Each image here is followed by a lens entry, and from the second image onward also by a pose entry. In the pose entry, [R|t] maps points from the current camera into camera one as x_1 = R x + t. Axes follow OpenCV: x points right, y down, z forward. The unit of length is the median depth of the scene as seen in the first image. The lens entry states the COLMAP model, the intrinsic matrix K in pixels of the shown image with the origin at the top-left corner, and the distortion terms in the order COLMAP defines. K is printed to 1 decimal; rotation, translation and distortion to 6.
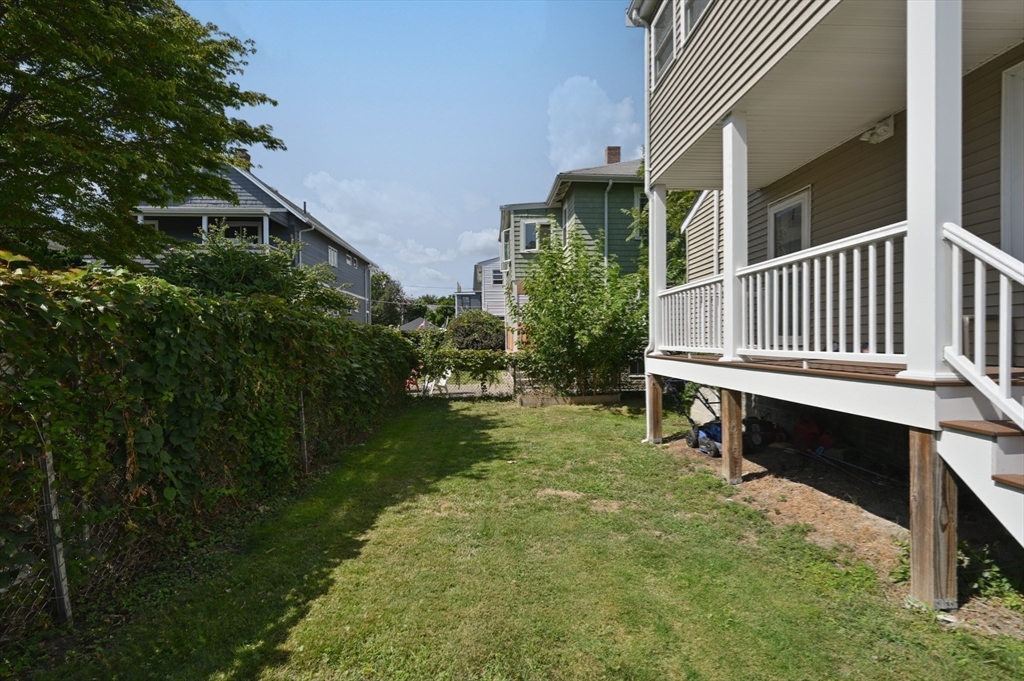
lens RADIAL K [[467.8, 0, 517.3], [0, 467.8, 343.8], [0, 0, 1]] dist [0.000537, 0.000278]
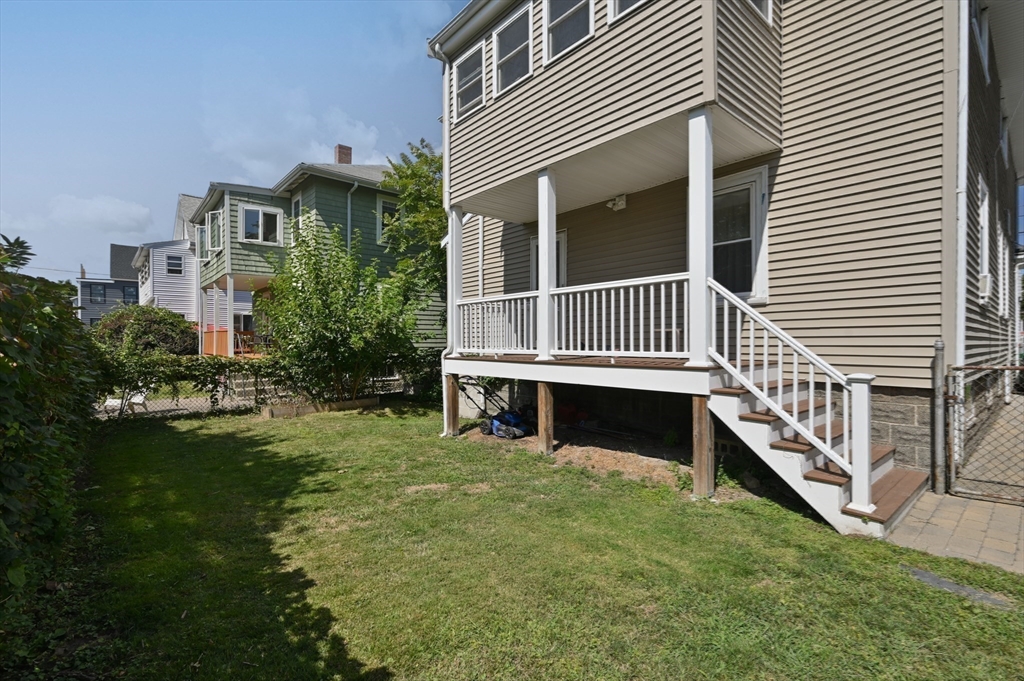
lens RADIAL K [[467.8, 0, 517.9], [0, 467.8, 344.5], [0, 0, 1]] dist [0.000537, 0.000278]
pose [[0.787277, -0.001797, 0.616597, -0.373117], [0.005270, 0.999979, -0.003816, -0.000708], [-0.616577, 0.006254, 0.787270, 0.028775]]
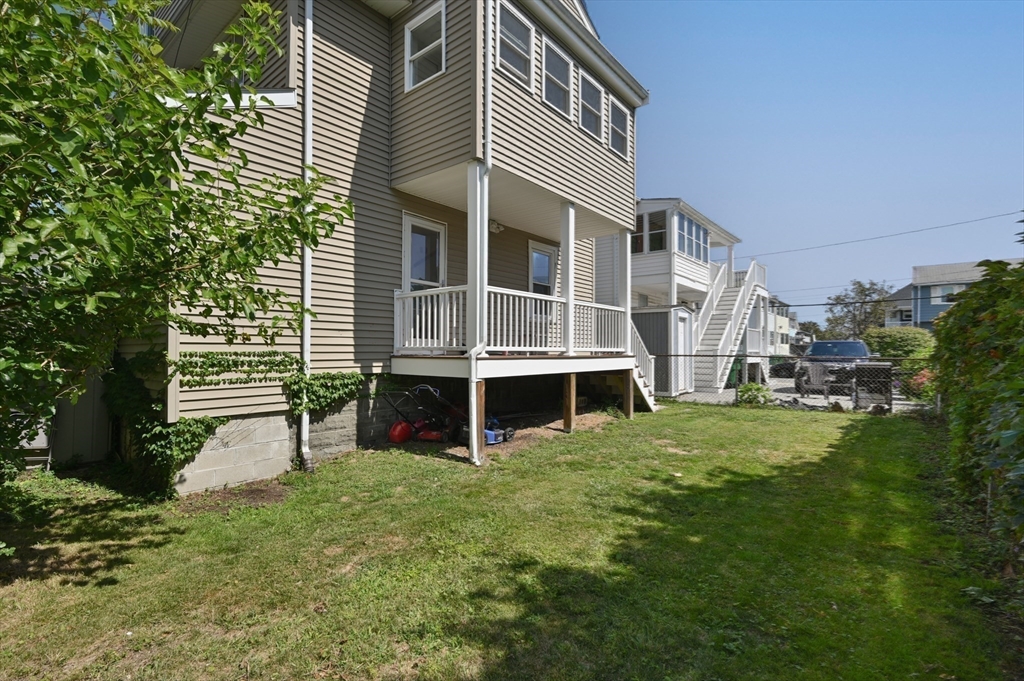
lens RADIAL K [[468.3, 0, 520.7], [0, 468.3, 335.1], [0, 0, 1]] dist [-0.001135, 0.001807]
pose [[-0.740539, -0.008974, 0.671954, -0.455553], [-0.018957, 0.999792, -0.007540, -0.013068], [-0.671746, -0.018322, -0.740555, 1.763666]]
